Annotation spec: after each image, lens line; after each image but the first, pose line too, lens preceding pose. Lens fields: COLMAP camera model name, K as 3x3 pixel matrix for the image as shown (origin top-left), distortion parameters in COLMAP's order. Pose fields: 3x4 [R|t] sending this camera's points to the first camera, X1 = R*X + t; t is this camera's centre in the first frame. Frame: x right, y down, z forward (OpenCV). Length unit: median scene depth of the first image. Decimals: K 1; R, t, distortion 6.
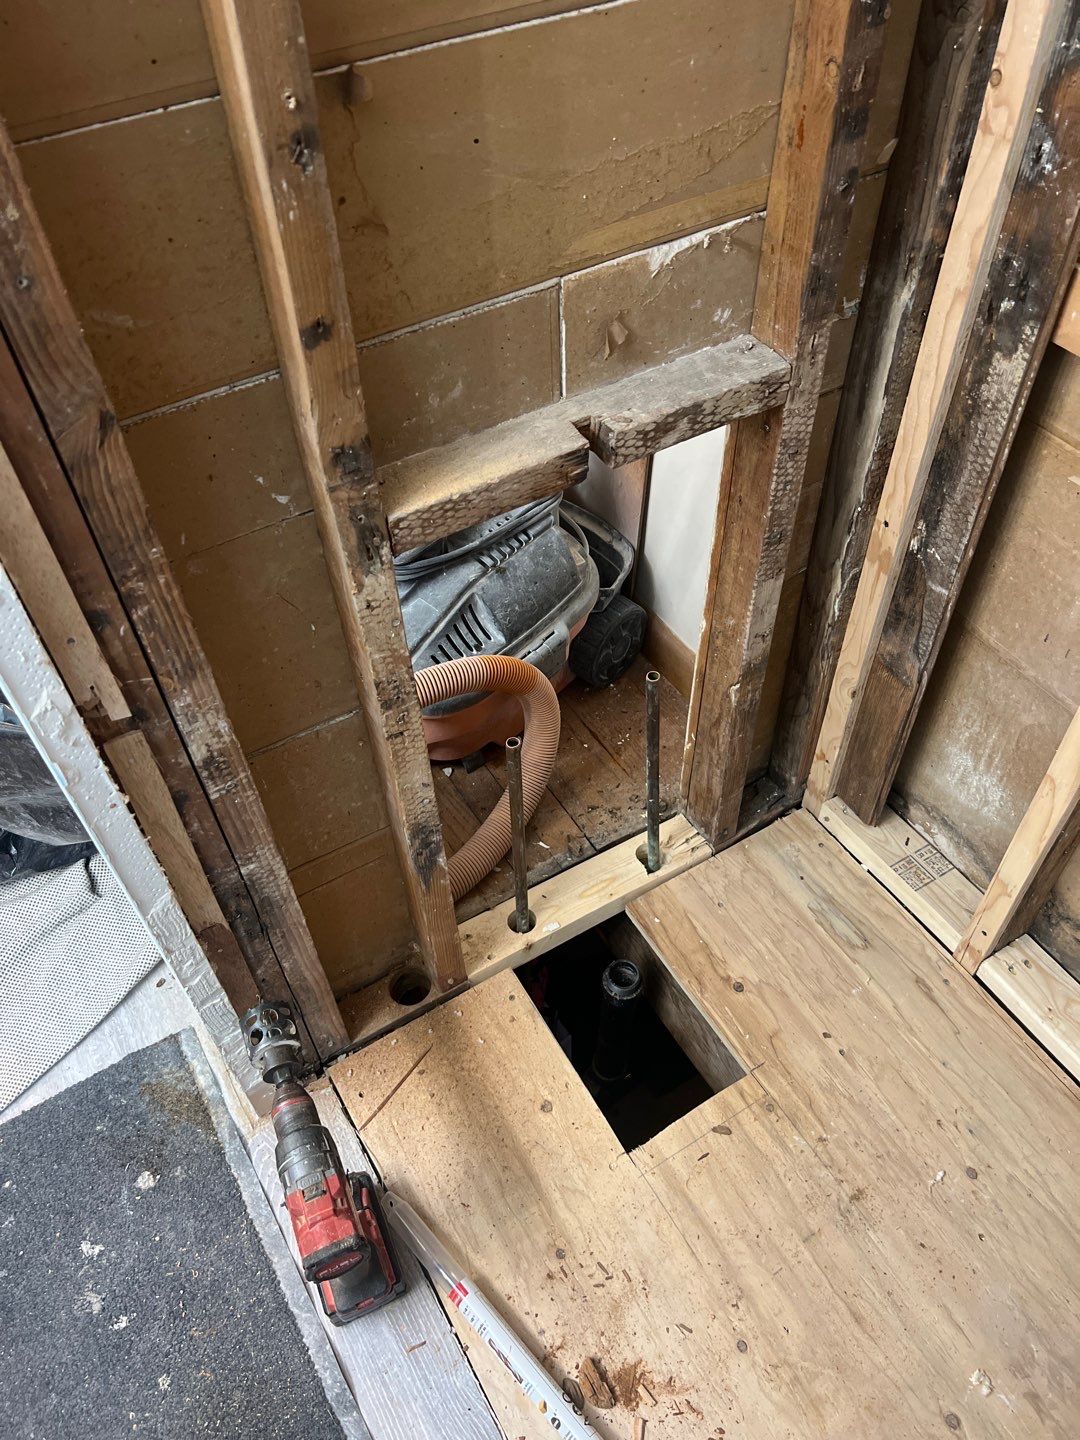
lens RADIAL K [[1080.2, 0, 540.0], [0, 1080.2, 720.0], [0, 0, 1]] dist [0.006824, 0.003330]
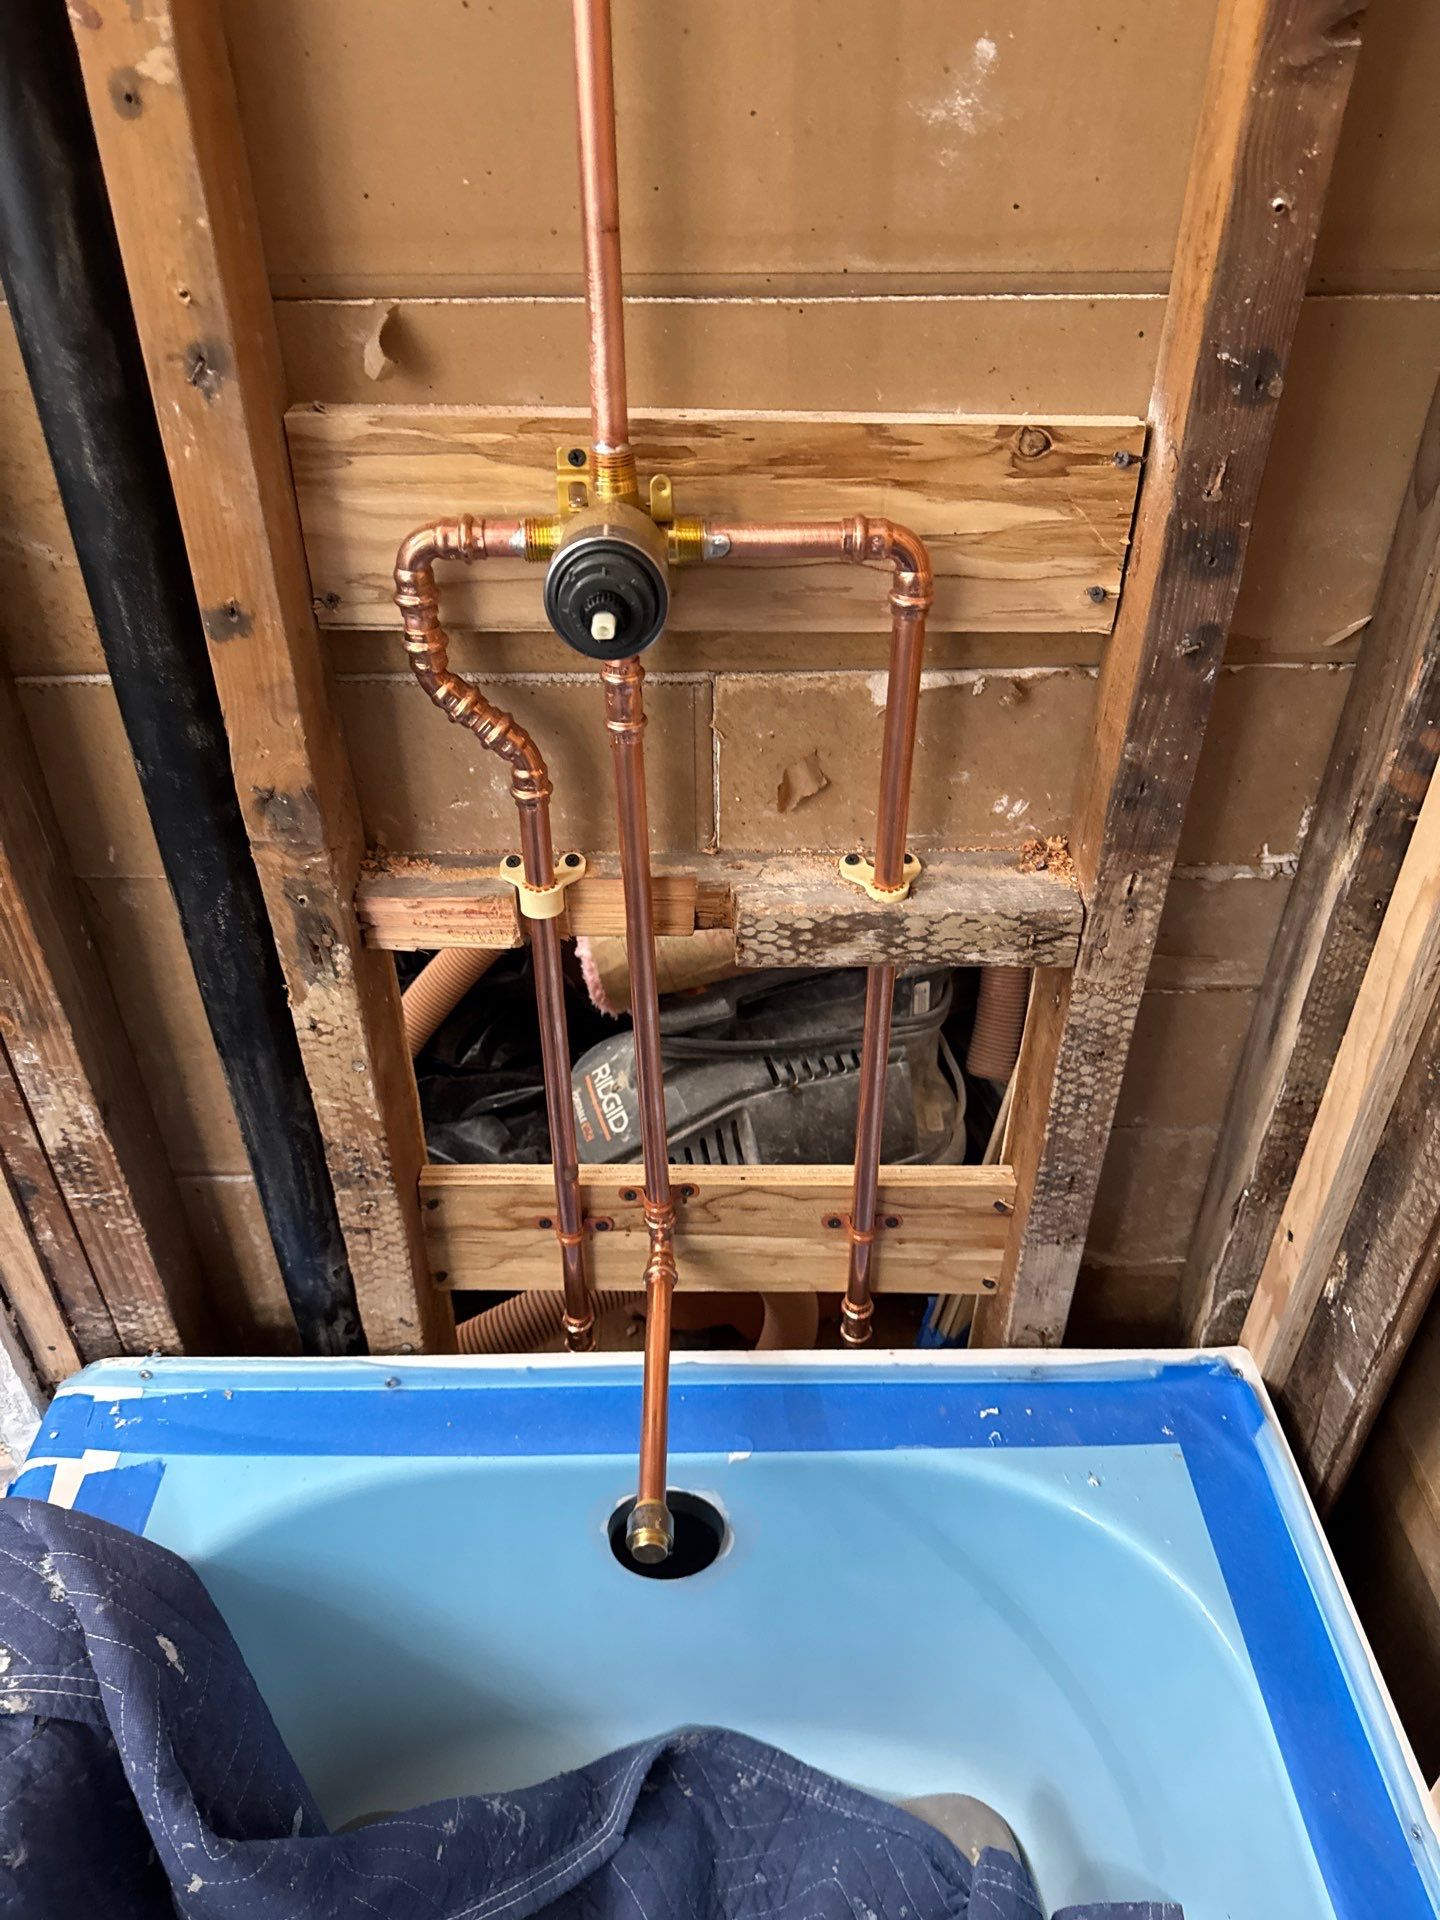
lens RADIAL K [[1339.8, 0, 720.0], [0, 1339.8, 960.0], [0, 0, 1]] dist [0.169537, -0.360768]
pose [[0.868098, 0.315391, -0.383321, 0.354737], [-0.392813, 0.908585, -0.142024, -0.112827], [0.303486, 0.273864, 0.912631, 0.247773]]
